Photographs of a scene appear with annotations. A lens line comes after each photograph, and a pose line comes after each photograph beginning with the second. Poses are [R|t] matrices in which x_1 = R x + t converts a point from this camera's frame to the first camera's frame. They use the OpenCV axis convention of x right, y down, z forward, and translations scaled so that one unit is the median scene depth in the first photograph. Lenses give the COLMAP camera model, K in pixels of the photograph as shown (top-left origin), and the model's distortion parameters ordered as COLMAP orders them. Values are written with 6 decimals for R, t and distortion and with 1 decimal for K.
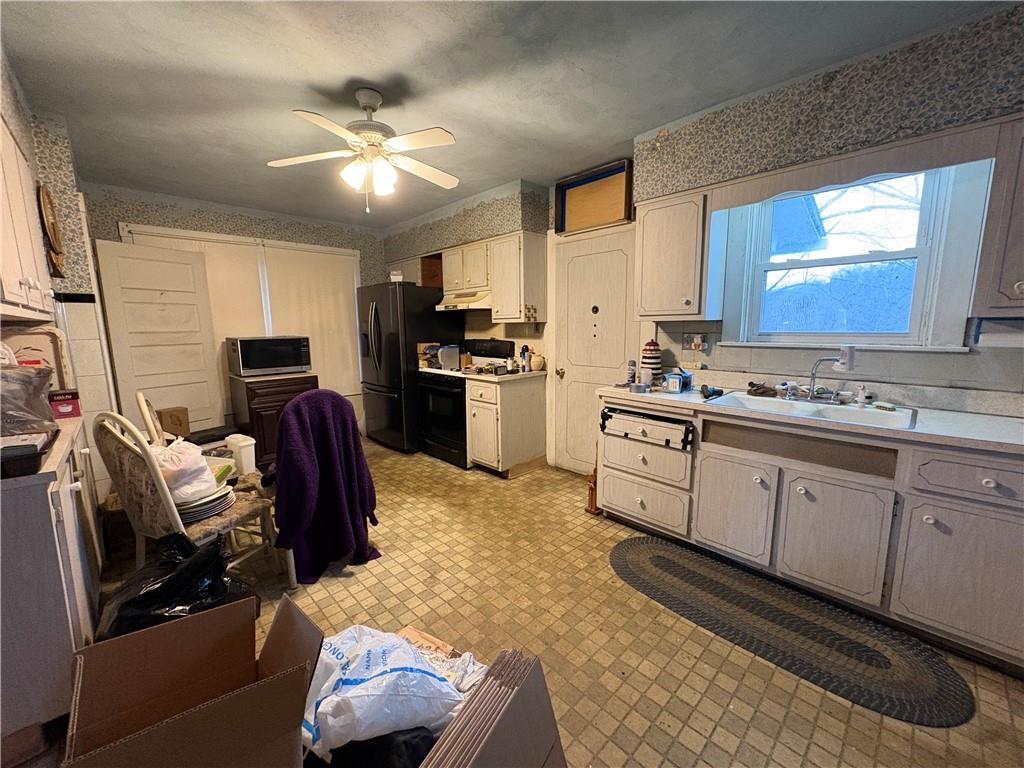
lens RADIAL K [[407.8, 0, 512.0], [0, 407.8, 384.0], [0, 0, 1]] dist [0.001735, 0.000038]
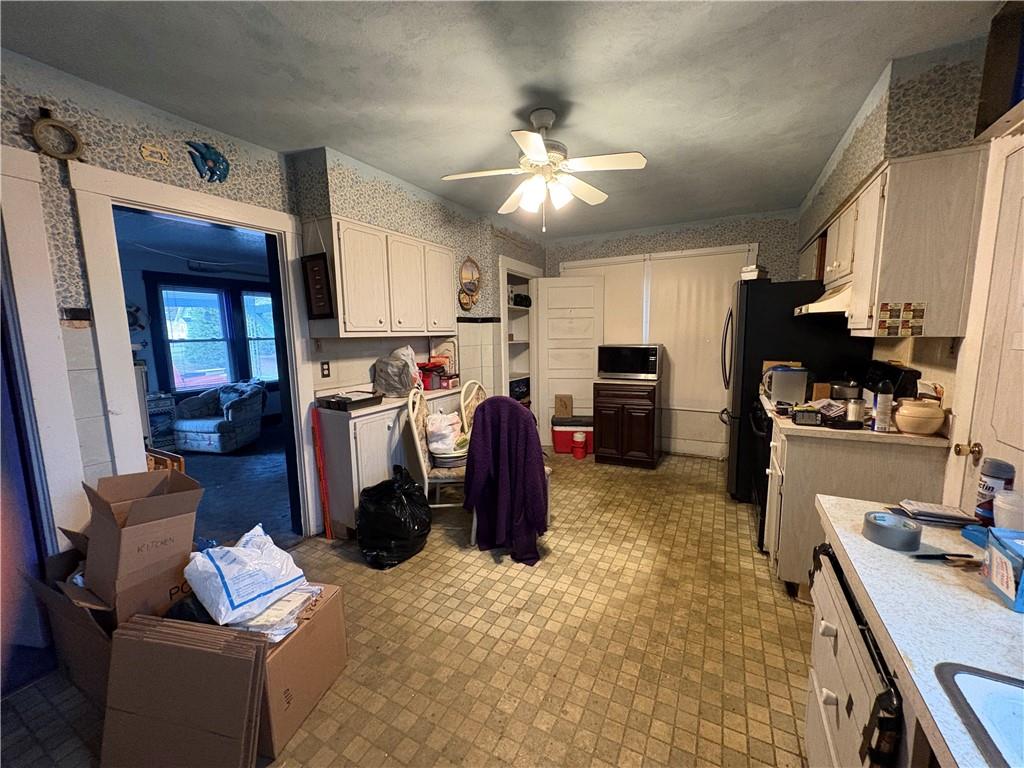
lens RADIAL K [[407.8, 0, 512.0], [0, 407.8, 384.0], [0, 0, 1]] dist [0.001735, 0.000038]
pose [[0.309558, 0.128894, -0.942104, 0.437661], [-0.125419, 0.987649, 0.093915, -0.092713], [0.942573, 0.089086, 0.321901, 0.443585]]
